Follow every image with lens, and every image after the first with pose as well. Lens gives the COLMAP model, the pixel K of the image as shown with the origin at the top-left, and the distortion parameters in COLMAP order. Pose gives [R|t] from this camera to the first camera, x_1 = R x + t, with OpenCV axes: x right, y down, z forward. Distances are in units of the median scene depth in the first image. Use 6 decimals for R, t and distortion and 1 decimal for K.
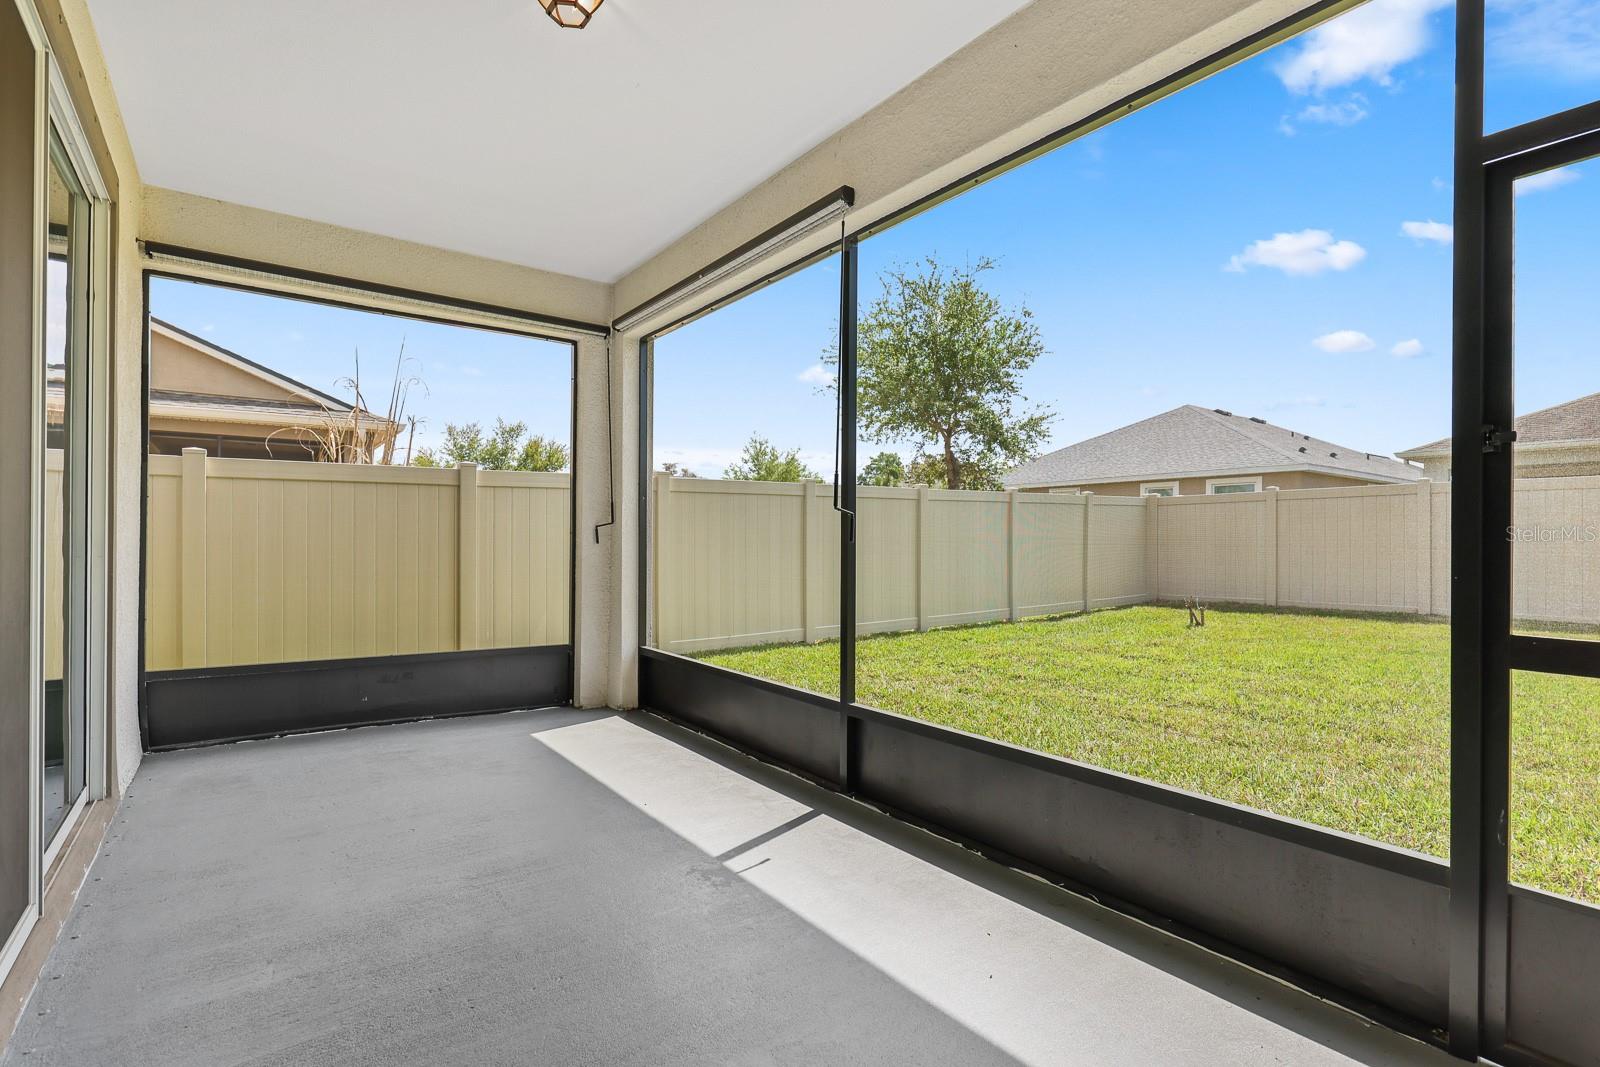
lens RADIAL K [[749.1, 0, 806.2], [0, 749.1, 532.0], [0, 0, 1]] dist [0.007313, 0.000931]
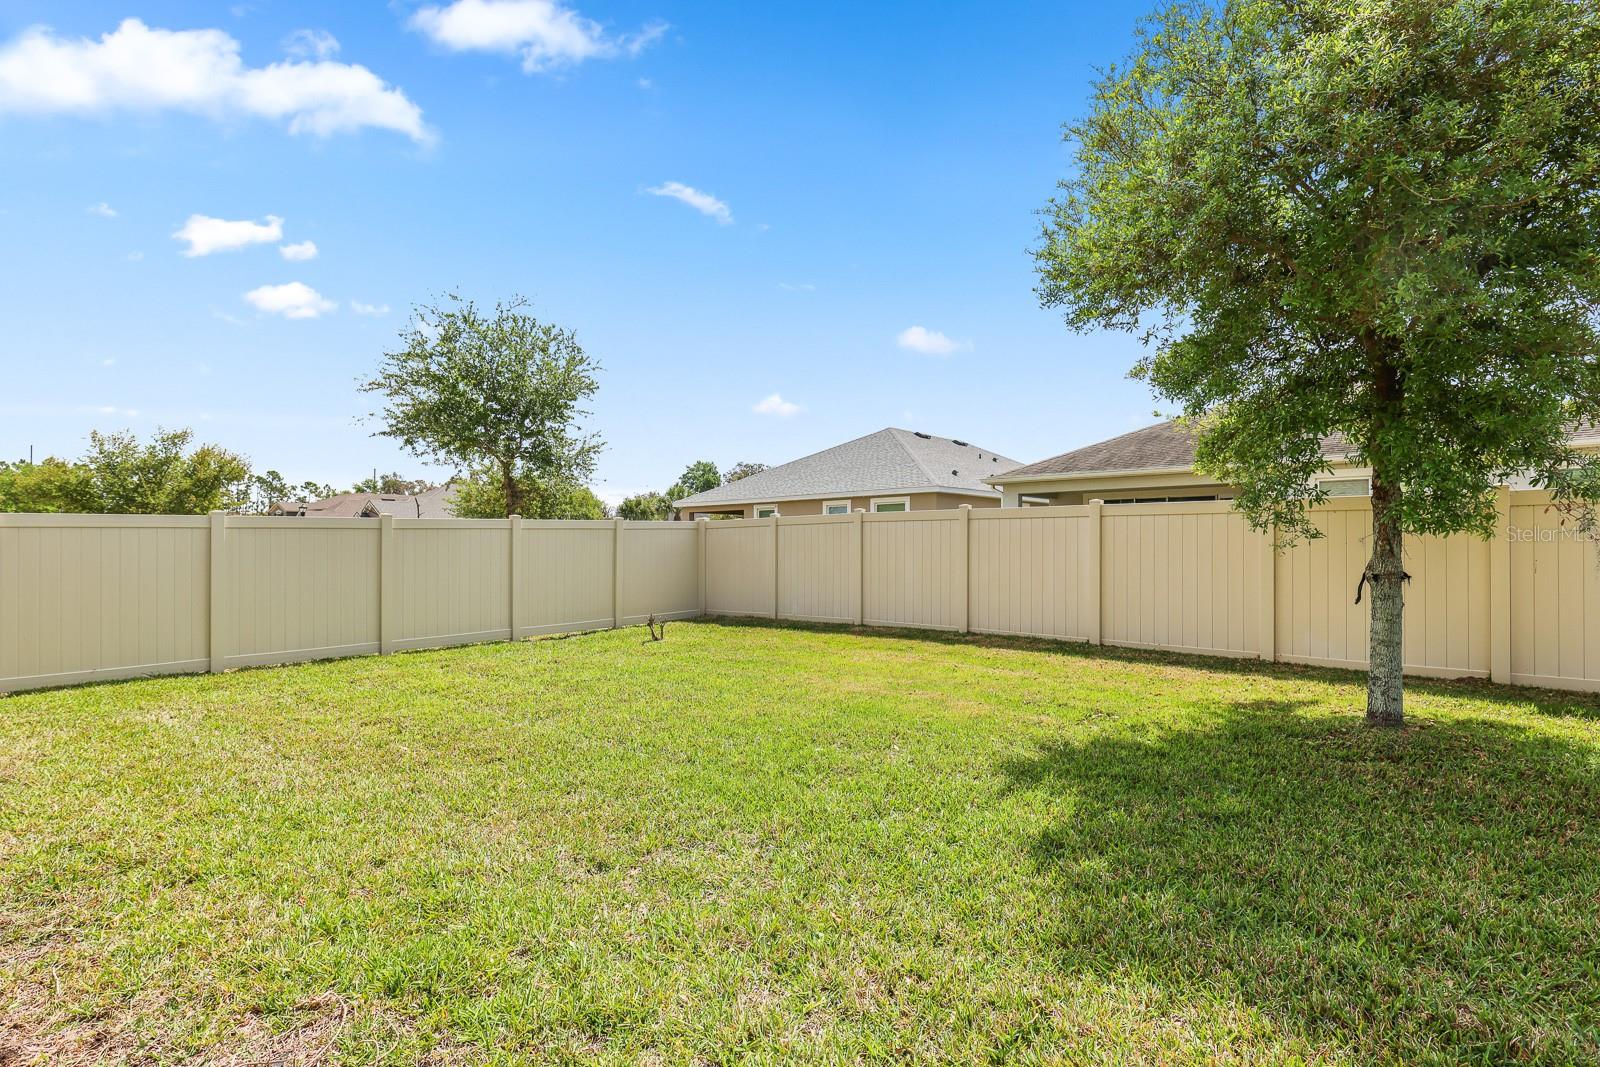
lens RADIAL K [[749.1, 0, 799.2], [0, 749.1, 538.8], [0, 0, 1]] dist [0.007313, 0.000931]
pose [[0.980566, -0.004140, 0.196148, 0.280577], [0.004313, 0.999991, -0.000456, -0.013988], [-0.196144, 0.001293, 0.980574, -0.073404]]
